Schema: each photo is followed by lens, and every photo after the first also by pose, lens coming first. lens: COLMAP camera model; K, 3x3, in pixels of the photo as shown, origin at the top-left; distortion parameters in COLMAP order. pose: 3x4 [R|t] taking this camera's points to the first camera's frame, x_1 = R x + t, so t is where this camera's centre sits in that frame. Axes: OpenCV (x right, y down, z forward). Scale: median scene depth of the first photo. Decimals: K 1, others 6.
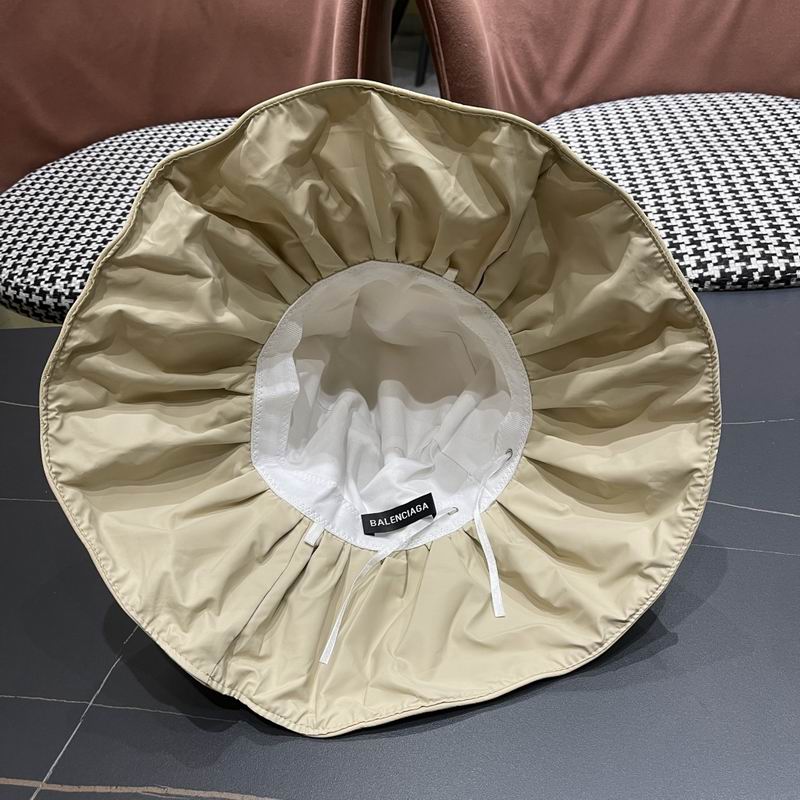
lens RADIAL K [[831.1, 0, 402.5], [0, 831.1, 411.7], [0, 0, 1]] dist [0.022224, 0.000000]
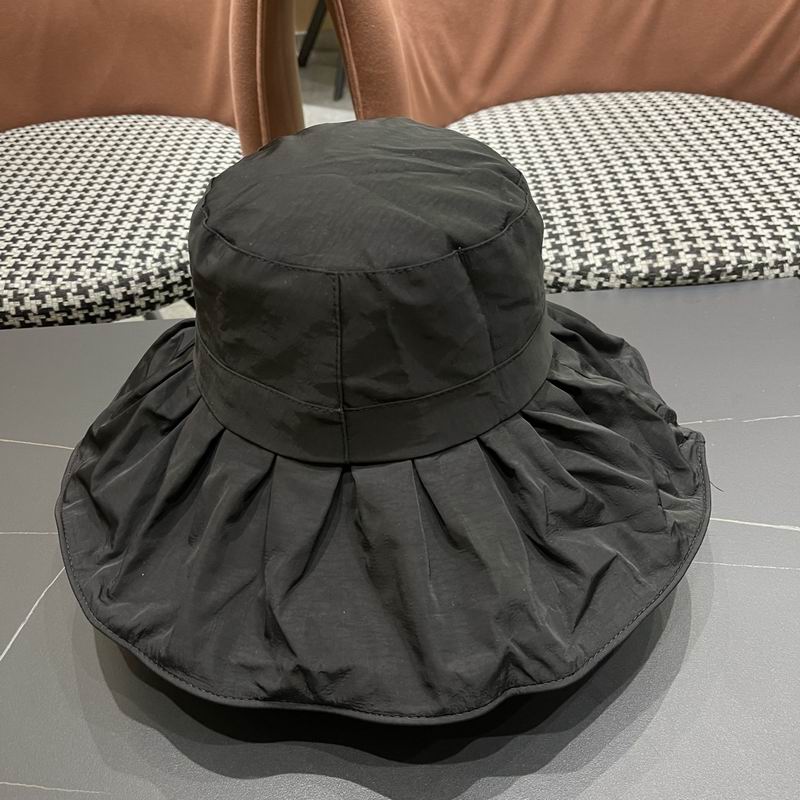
lens RADIAL K [[831.1, 0, 397.7], [0, 831.1, 416.0], [0, 0, 1]] dist [0.022224, 0.000000]
pose [[0.996791, -0.020676, 0.077330, 0.018971], [0.022584, 0.999460, -0.023884, 0.013282], [-0.076795, 0.025553, 0.996719, 0.072903]]
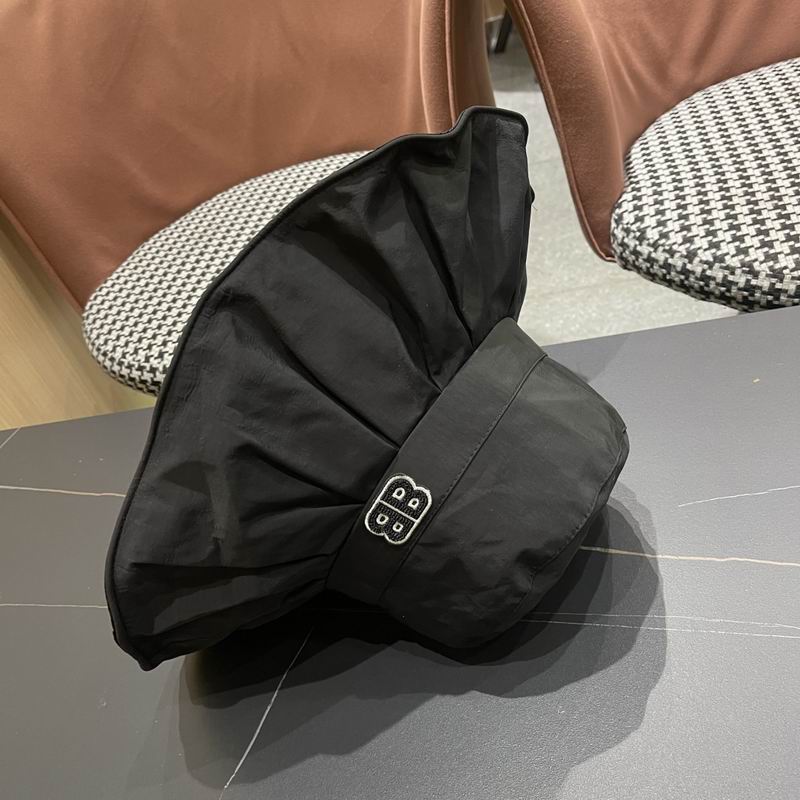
lens RADIAL K [[831.1, 0, 399.3], [0, 831.1, 405.3], [0, 0, 1]] dist [0.022224, 0.000000]
pose [[0.976771, -0.094931, -0.192109, 0.030667], [0.092793, 0.995482, -0.020117, -0.050141], [0.193151, 0.001823, 0.981167, 0.092543]]
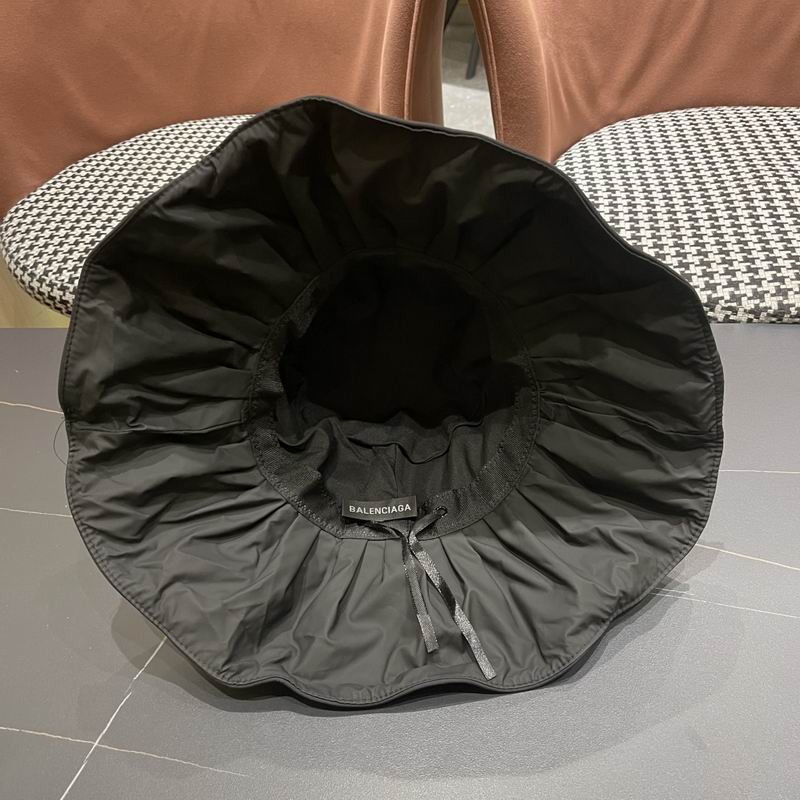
lens RADIAL K [[831.1, 0, 406.7], [0, 831.1, 400.5], [0, 0, 1]] dist [0.022224, 0.000000]
pose [[0.998220, 0.046775, -0.036997, 0.000016], [-0.046564, 0.998894, 0.006564, -0.035482], [0.037263, -0.004830, 0.999294, 0.028929]]
